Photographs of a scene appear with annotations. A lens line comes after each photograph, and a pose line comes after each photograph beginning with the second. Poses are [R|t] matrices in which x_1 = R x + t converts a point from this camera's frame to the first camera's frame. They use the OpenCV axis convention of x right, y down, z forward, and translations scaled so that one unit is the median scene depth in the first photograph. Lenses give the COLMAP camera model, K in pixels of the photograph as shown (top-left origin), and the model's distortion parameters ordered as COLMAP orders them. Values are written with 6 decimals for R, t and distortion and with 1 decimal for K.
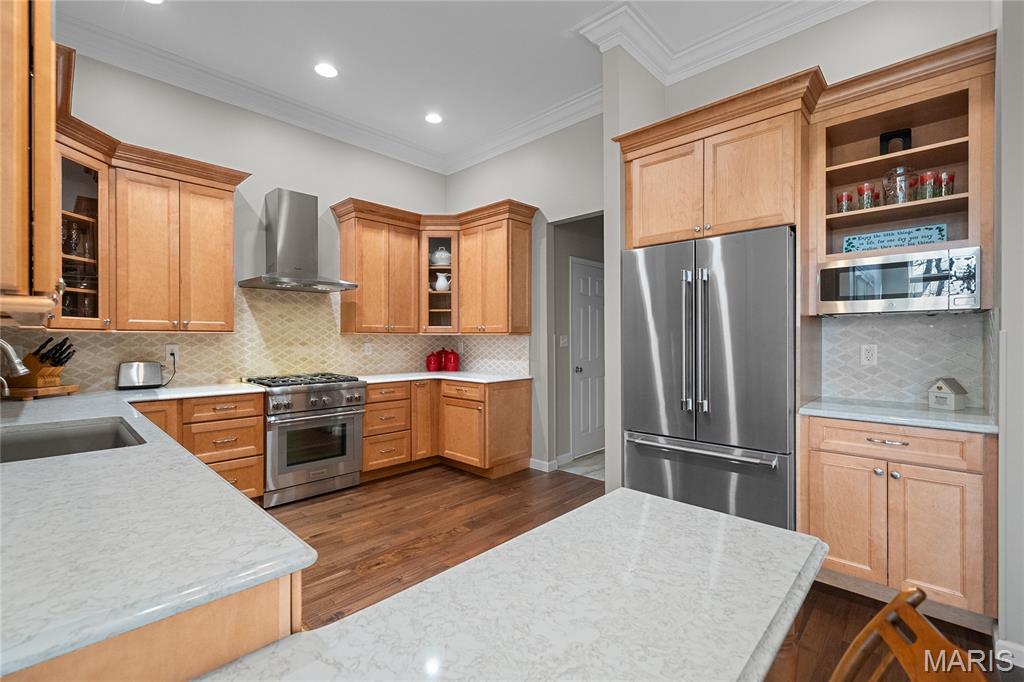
lens RADIAL K [[450.1, 0, 507.9], [0, 450.1, 342.1], [0, 0, 1]] dist [0.005251, -0.000158]
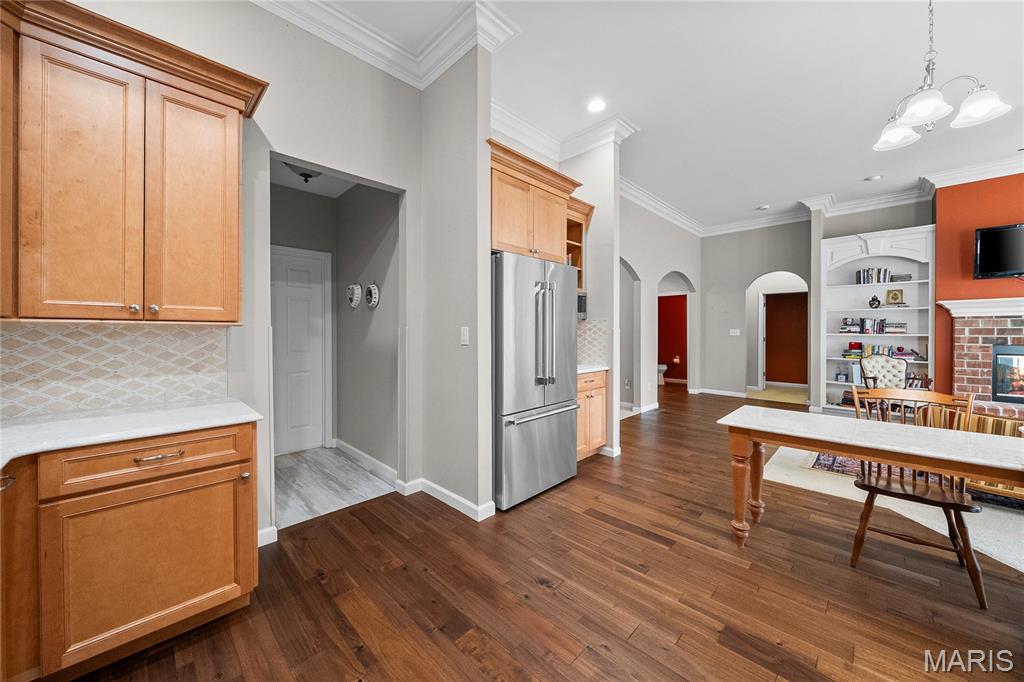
lens RADIAL K [[367.2, 0, 502.1], [0, 367.2, 334.4], [0, 0, 1]] dist [-0.008338, -0.000773]
pose [[0.026986, -0.007472, 0.999608, -0.437007], [0.009591, 0.999928, 0.007215, -0.006070], [-0.999590, 0.009393, 0.027055, 0.685105]]
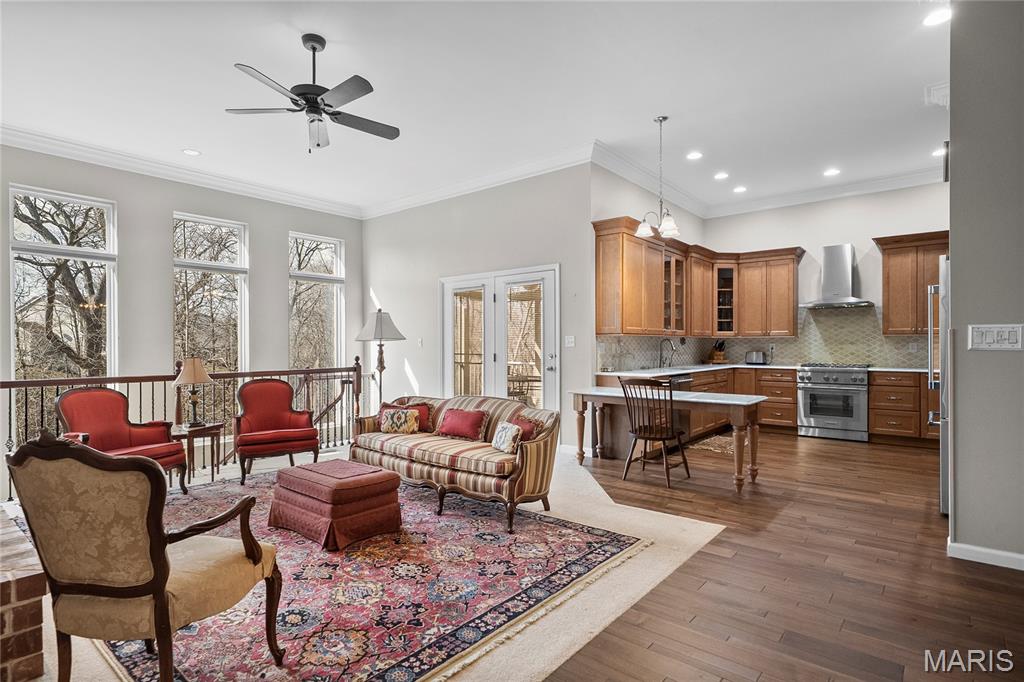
lens RADIAL K [[526.2, 0, 508.8], [0, 526.2, 346.1], [0, 0, 1]] dist [0.007456, 0.000913]
pose [[0.078867, 0.001714, -0.996884, 1.172096], [-0.003764, 0.999992, 0.001422, 0.015493], [0.996878, 0.003640, 0.078873, -0.248391]]
